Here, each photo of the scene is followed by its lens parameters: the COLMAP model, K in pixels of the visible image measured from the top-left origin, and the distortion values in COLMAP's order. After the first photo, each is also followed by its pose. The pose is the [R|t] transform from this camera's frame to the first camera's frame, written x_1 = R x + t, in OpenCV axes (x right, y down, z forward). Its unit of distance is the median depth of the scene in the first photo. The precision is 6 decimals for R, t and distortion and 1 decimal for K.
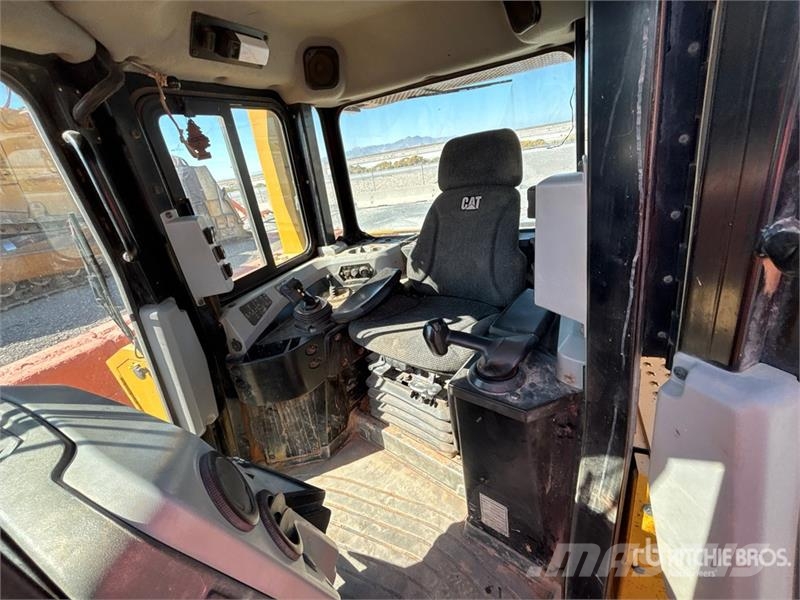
lens RADIAL K [[322.4, 0, 400.0], [0, 322.4, 300.0], [0, 0, 1]] dist [-0.000256, -0.000076]
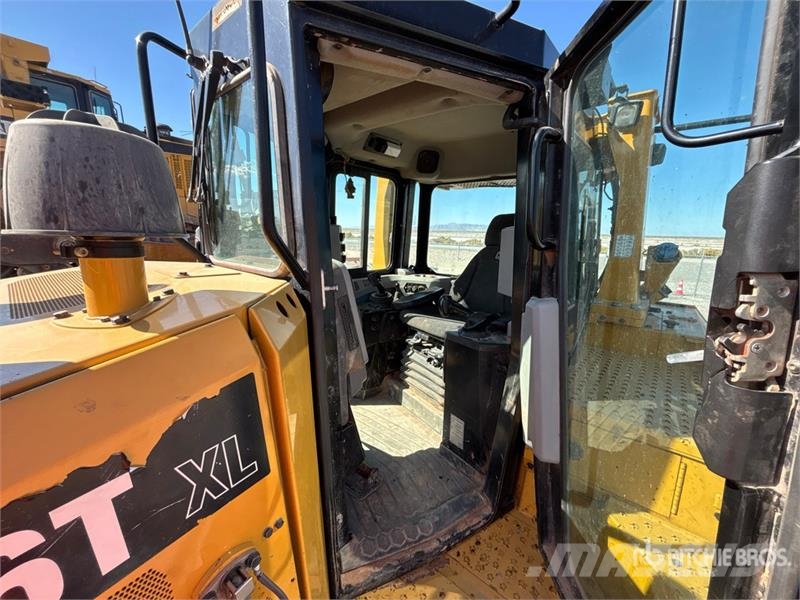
lens RADIAL K [[319.9, 0, 399.1], [0, 319.9, 303.3], [0, 0, 1]] dist [0.002382, -0.000329]
pose [[0.946296, 0.234612, -0.222443, 0.160734], [-0.272560, 0.948976, -0.158608, 0.282985], [0.173882, 0.210719, 0.961958, -0.473946]]
